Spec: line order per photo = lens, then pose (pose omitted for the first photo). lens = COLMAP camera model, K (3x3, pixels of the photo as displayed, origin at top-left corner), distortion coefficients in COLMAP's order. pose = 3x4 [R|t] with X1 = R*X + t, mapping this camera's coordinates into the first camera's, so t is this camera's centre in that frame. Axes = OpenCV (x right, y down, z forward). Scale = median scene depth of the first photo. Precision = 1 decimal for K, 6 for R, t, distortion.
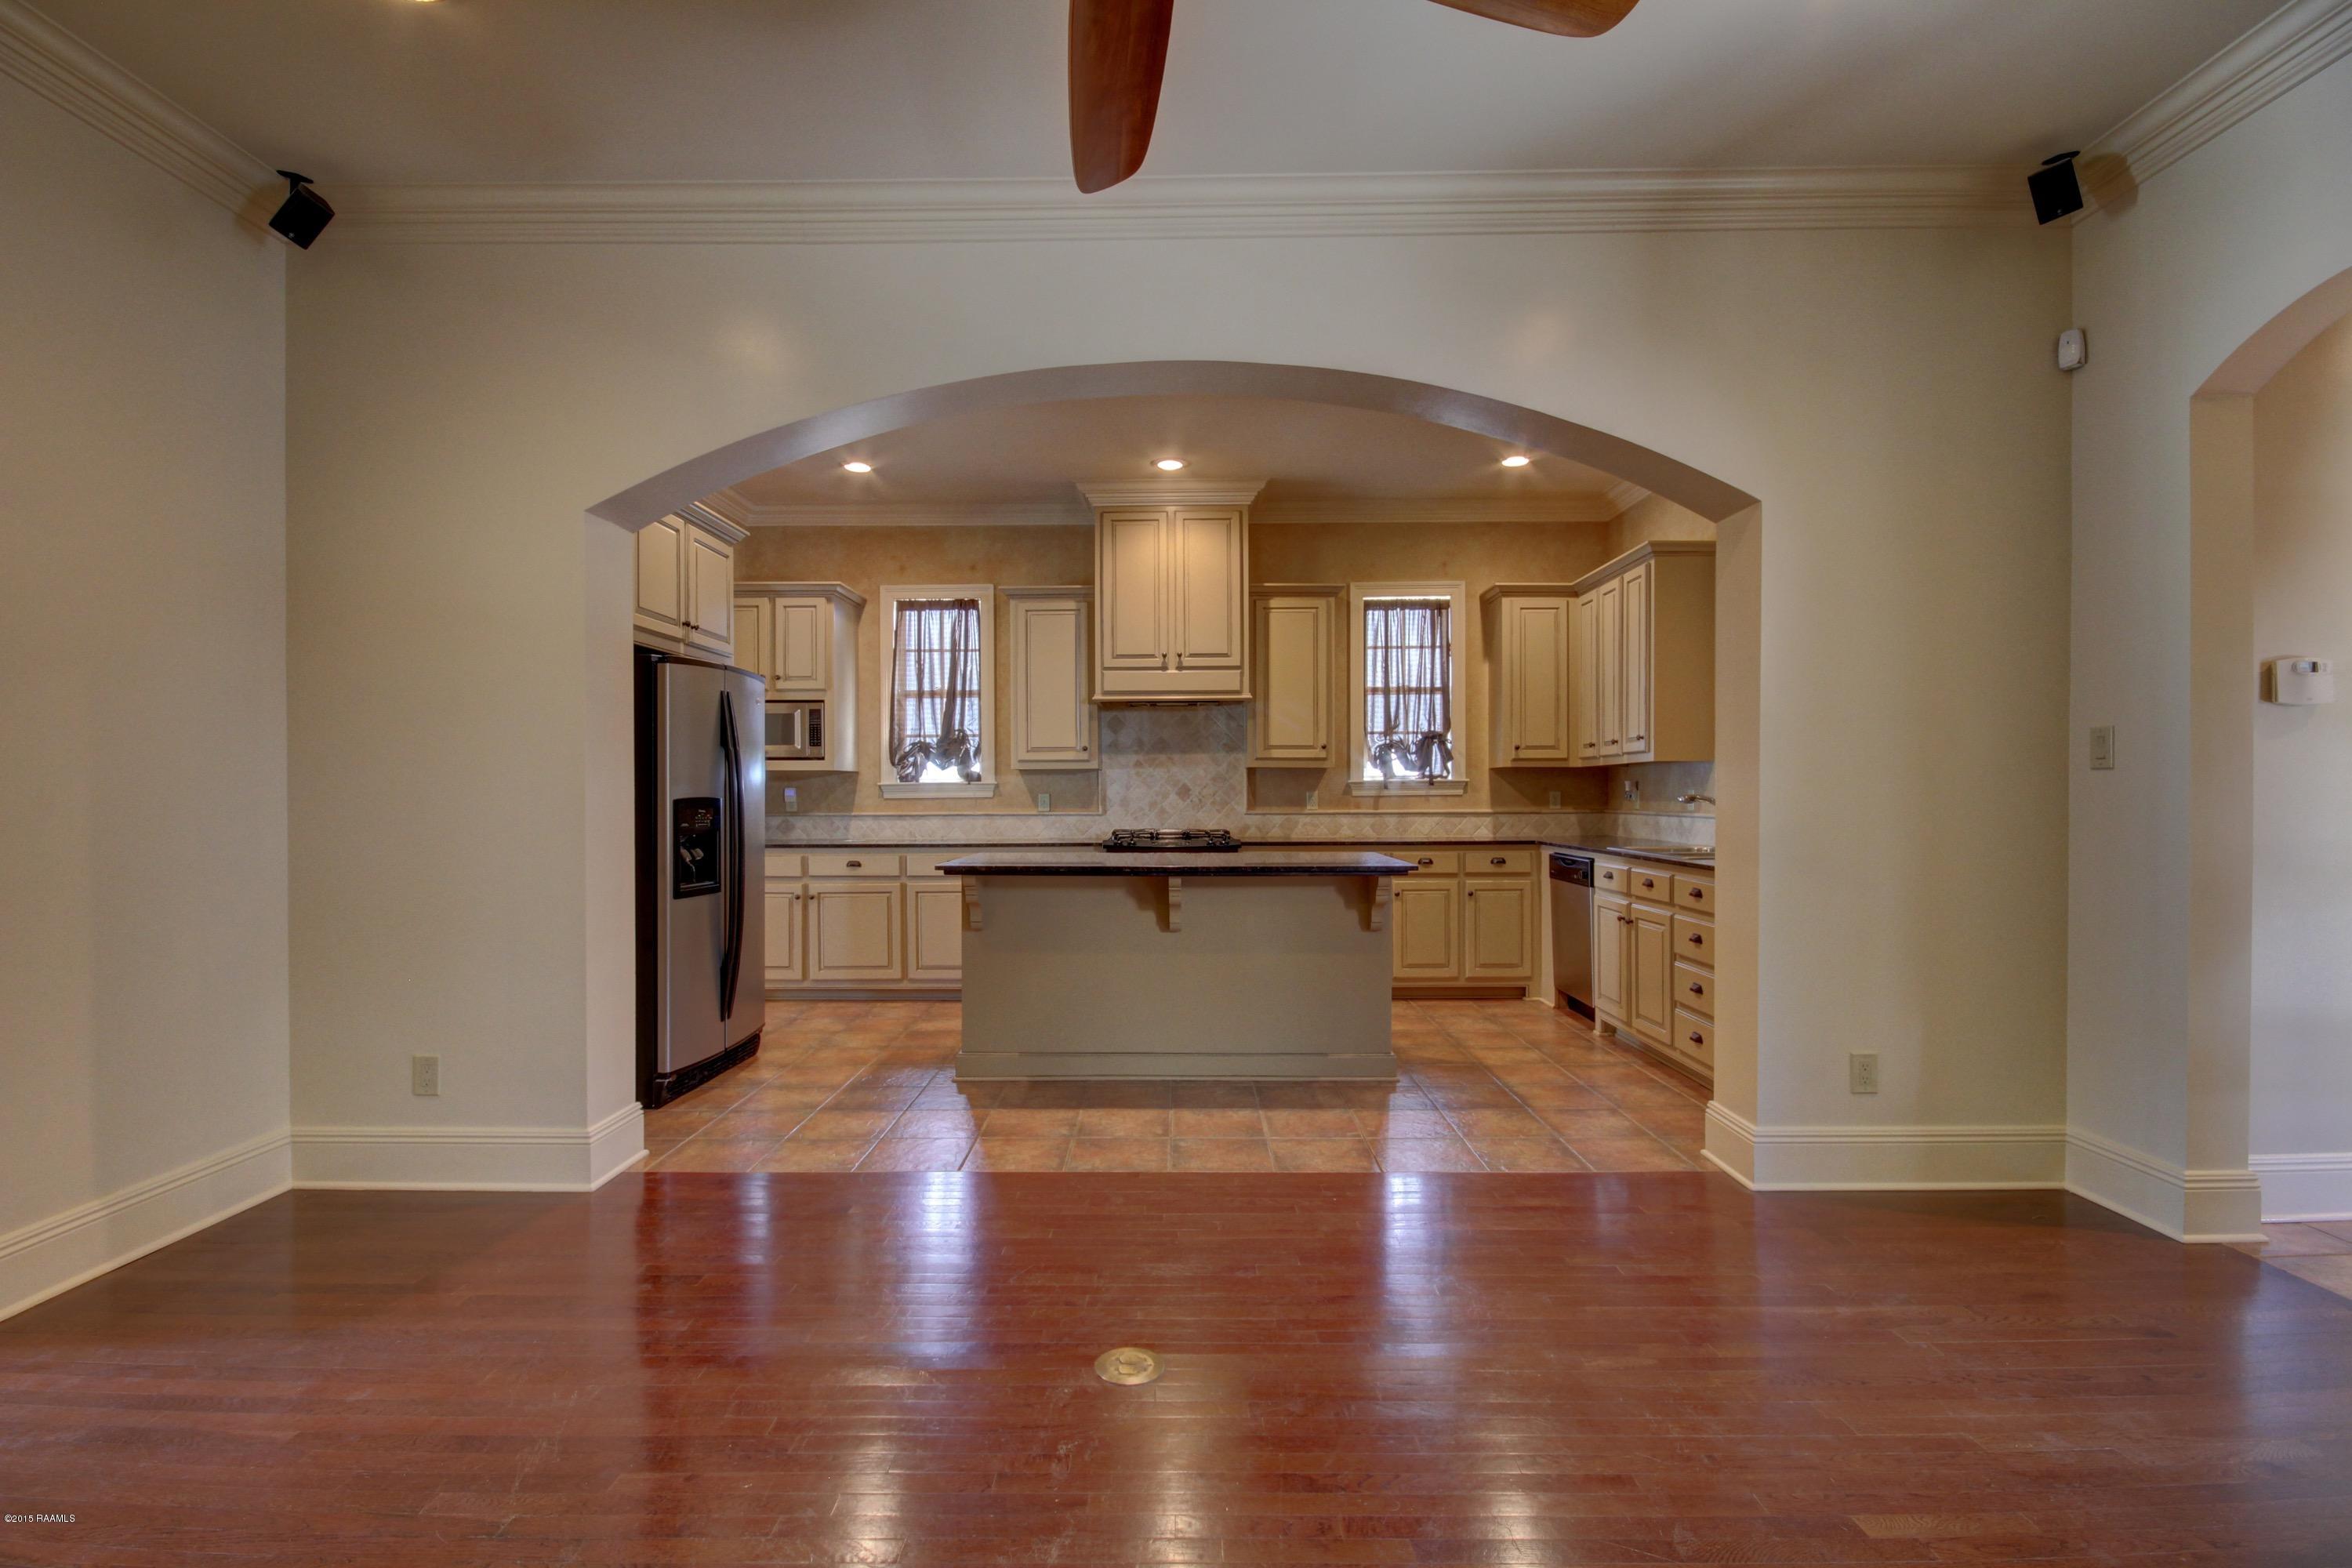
lens RADIAL K [[1100.1, 0, 1170.4], [0, 1100.1, 798.5], [0, 0, 1]] dist [0.008615, -0.009285]
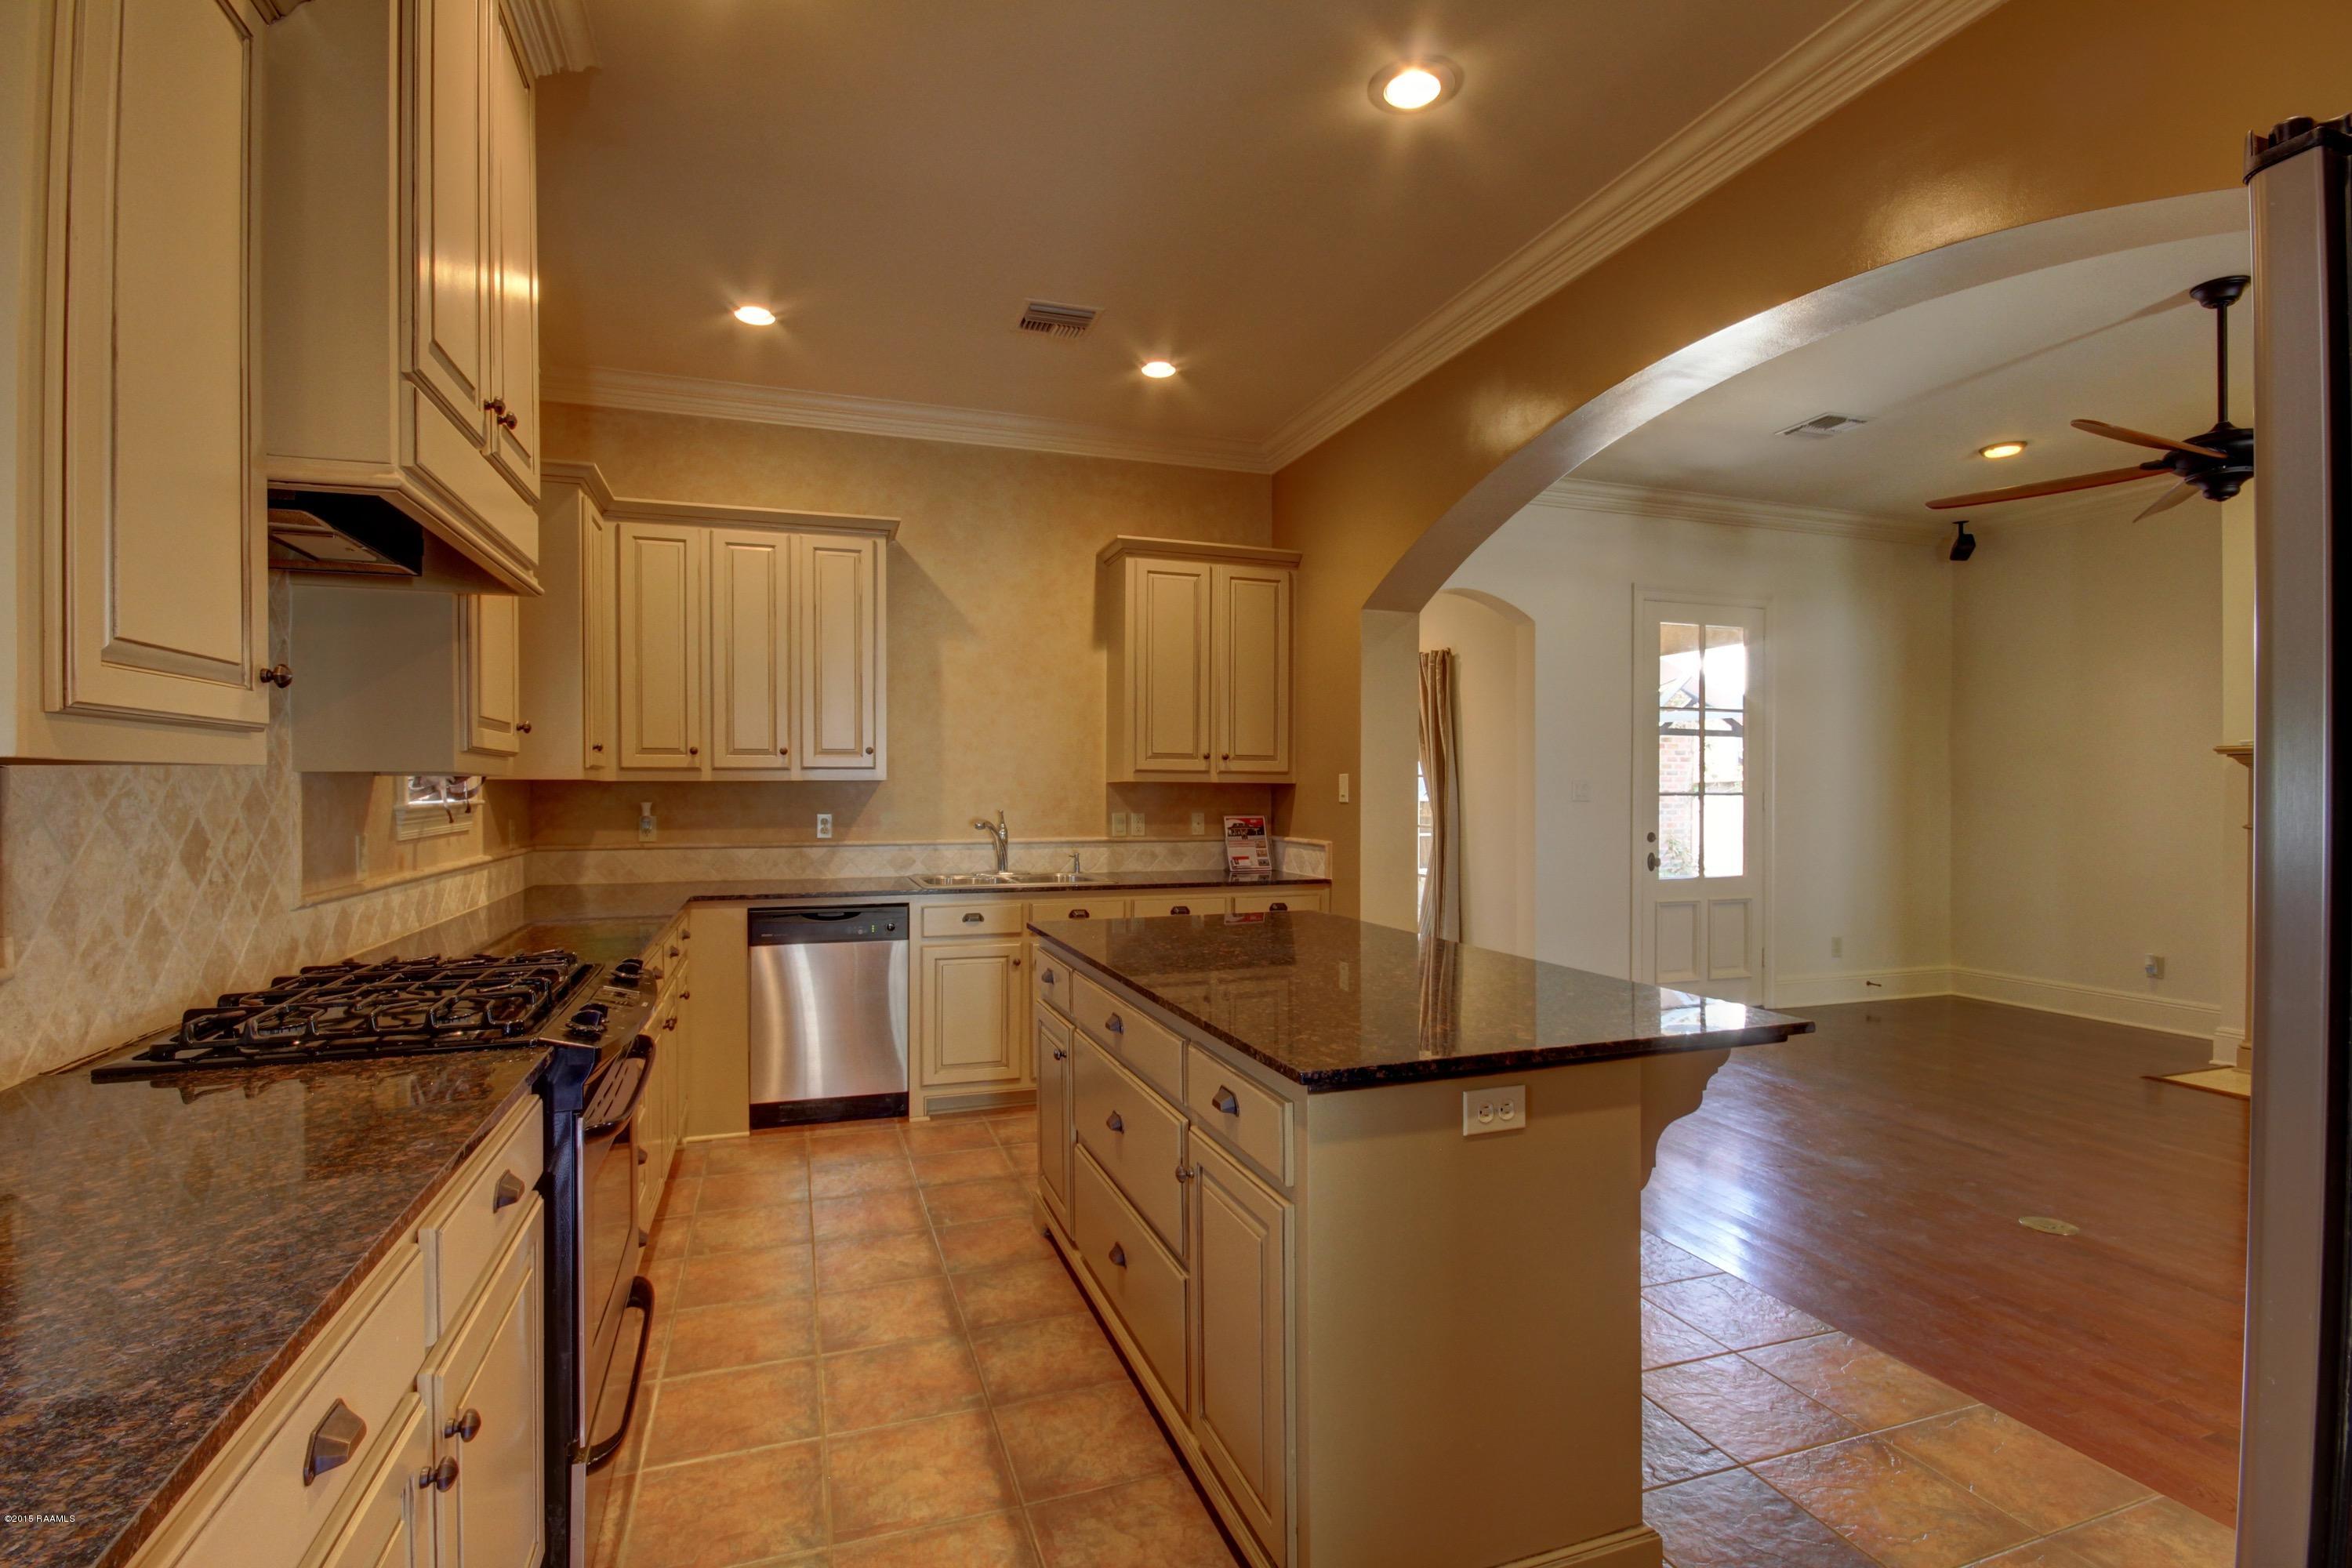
lens RADIAL K [[1088.2, 0, 1167.5], [0, 1088.2, 795.8], [0, 0, 1]] dist [0.003302, -0.007020]
pose [[-0.339114, -0.002081, 0.940743, -0.346076], [0.006228, 0.999971, 0.004457, -0.020785], [-0.940725, 0.007370, -0.339091, 0.905980]]
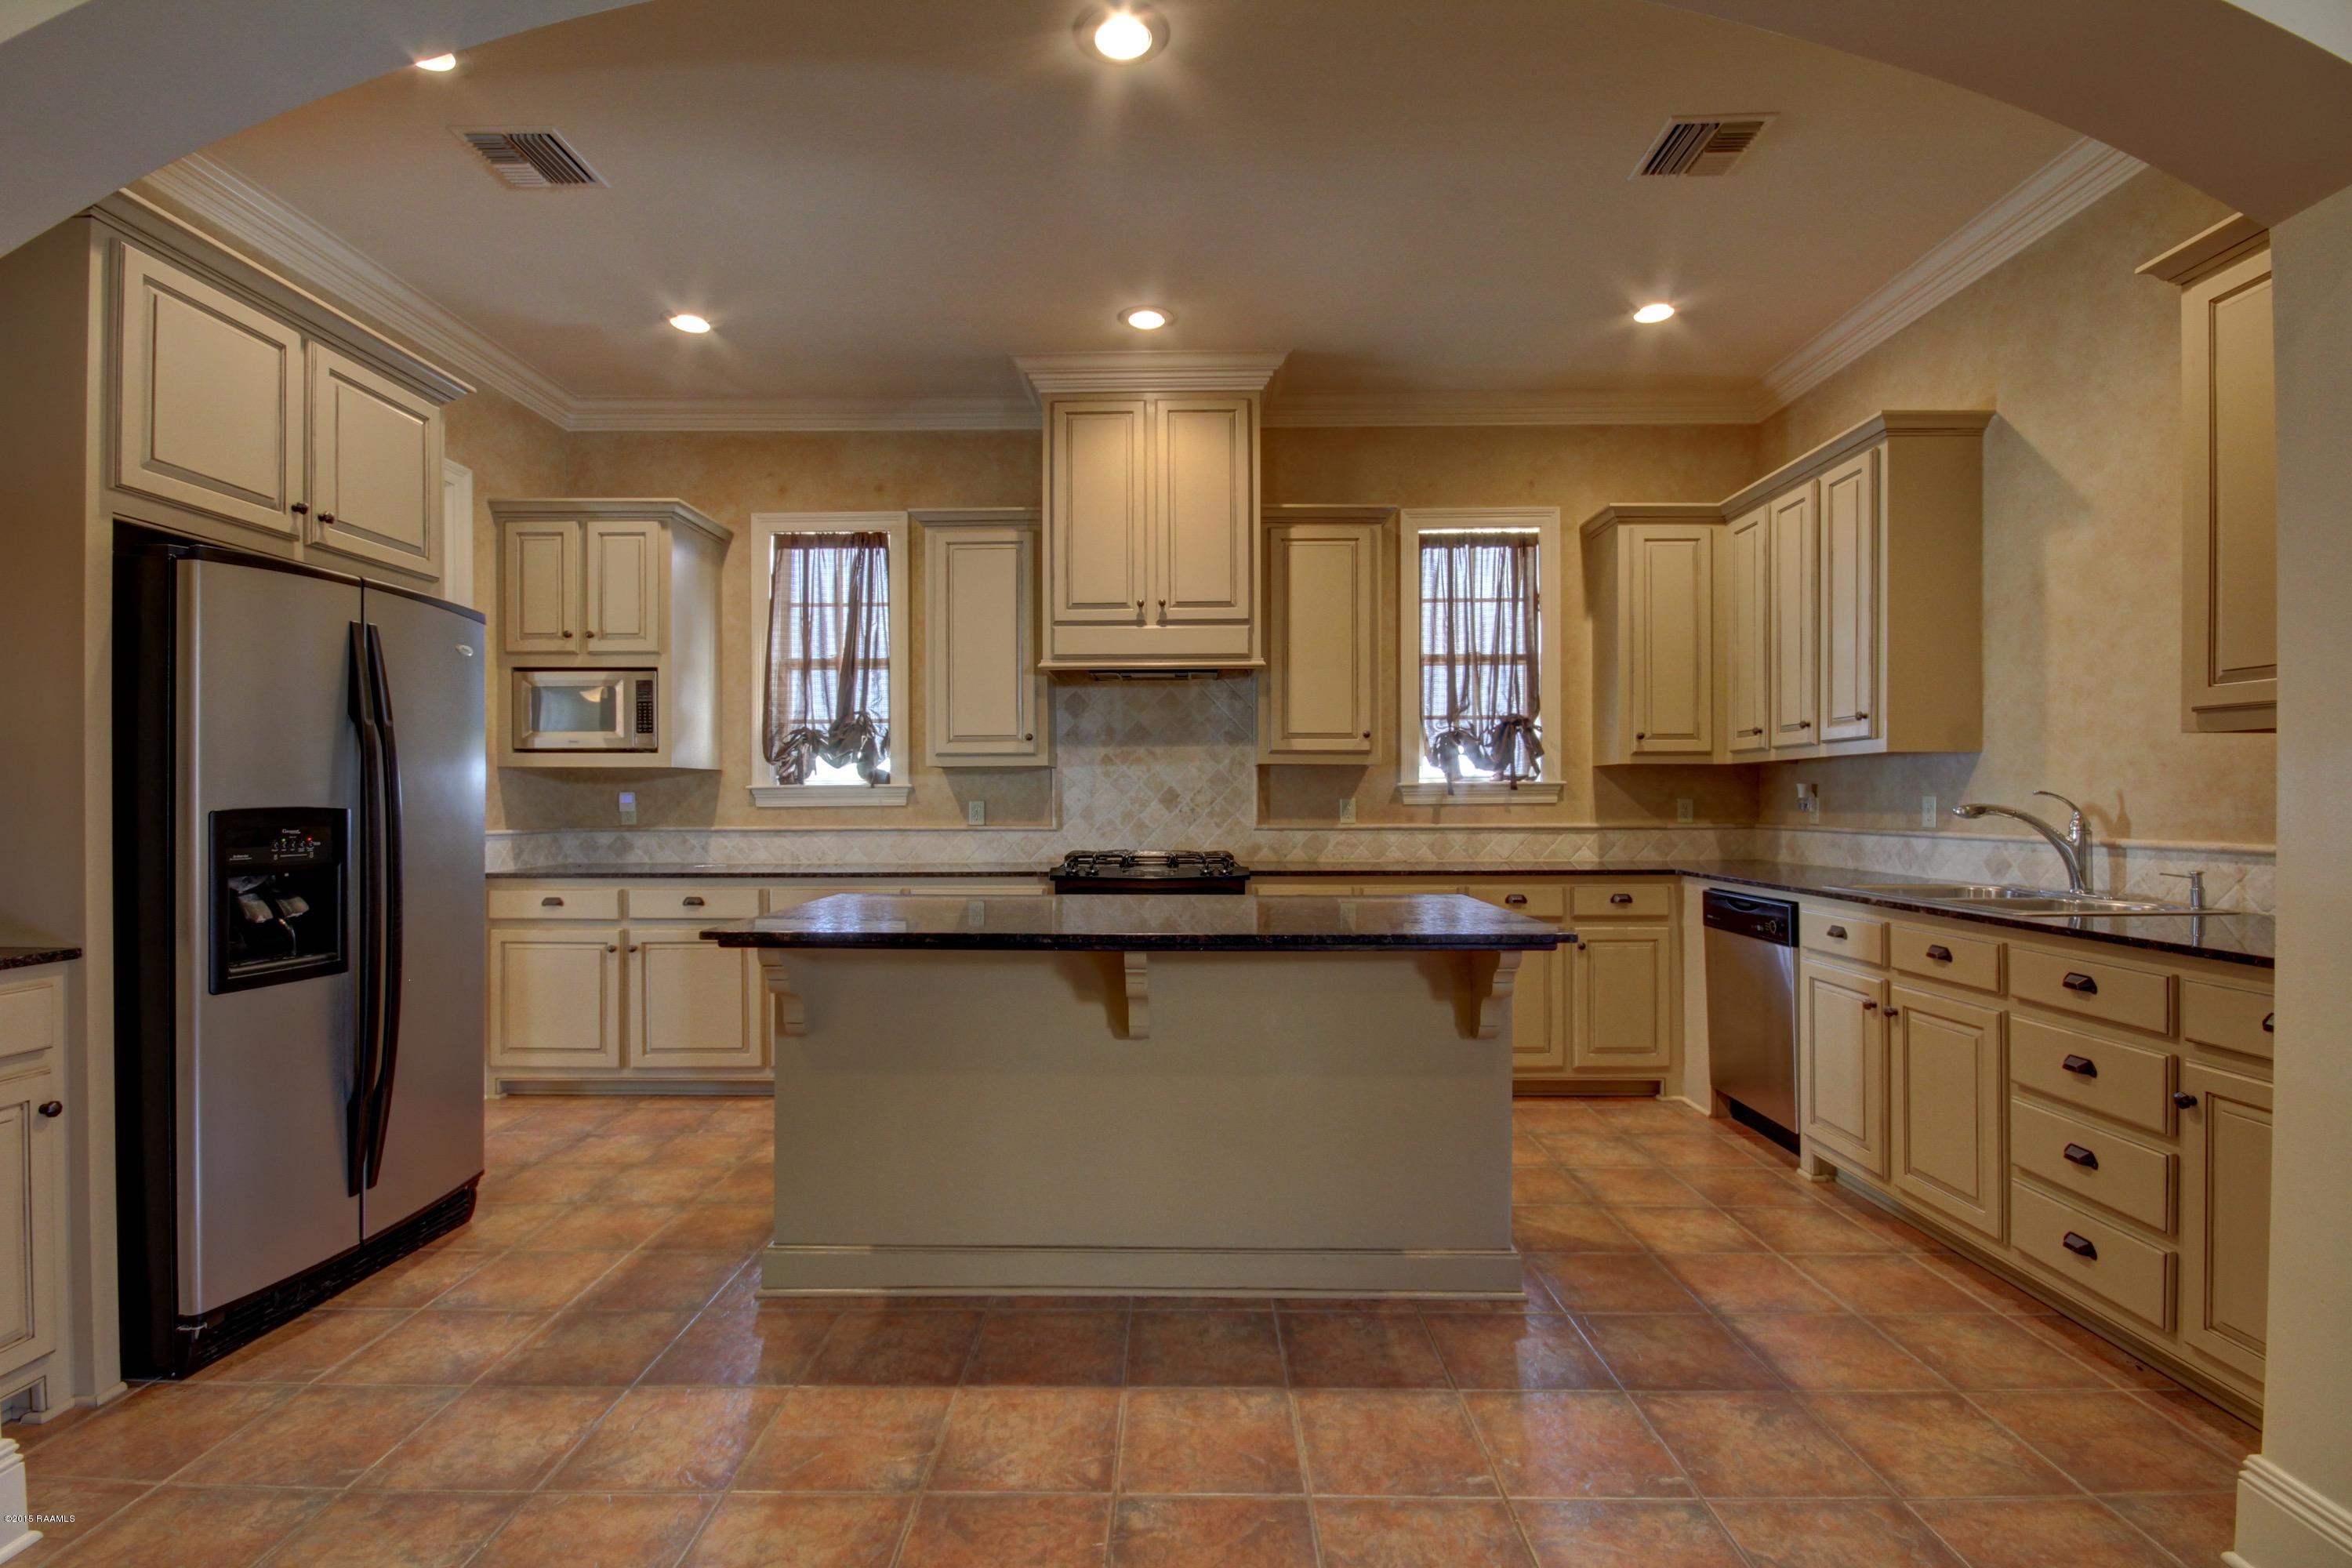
lens RADIAL K [[1088.2, 0, 1167.5], [0, 1088.2, 795.8], [0, 0, 1]] dist [0.003302, -0.007020]
pose [[0.999978, 0.001236, -0.006470, 0.015960], [-0.001293, 0.999960, -0.008837, -0.001582], [0.006458, 0.008845, 0.999940, 0.298891]]
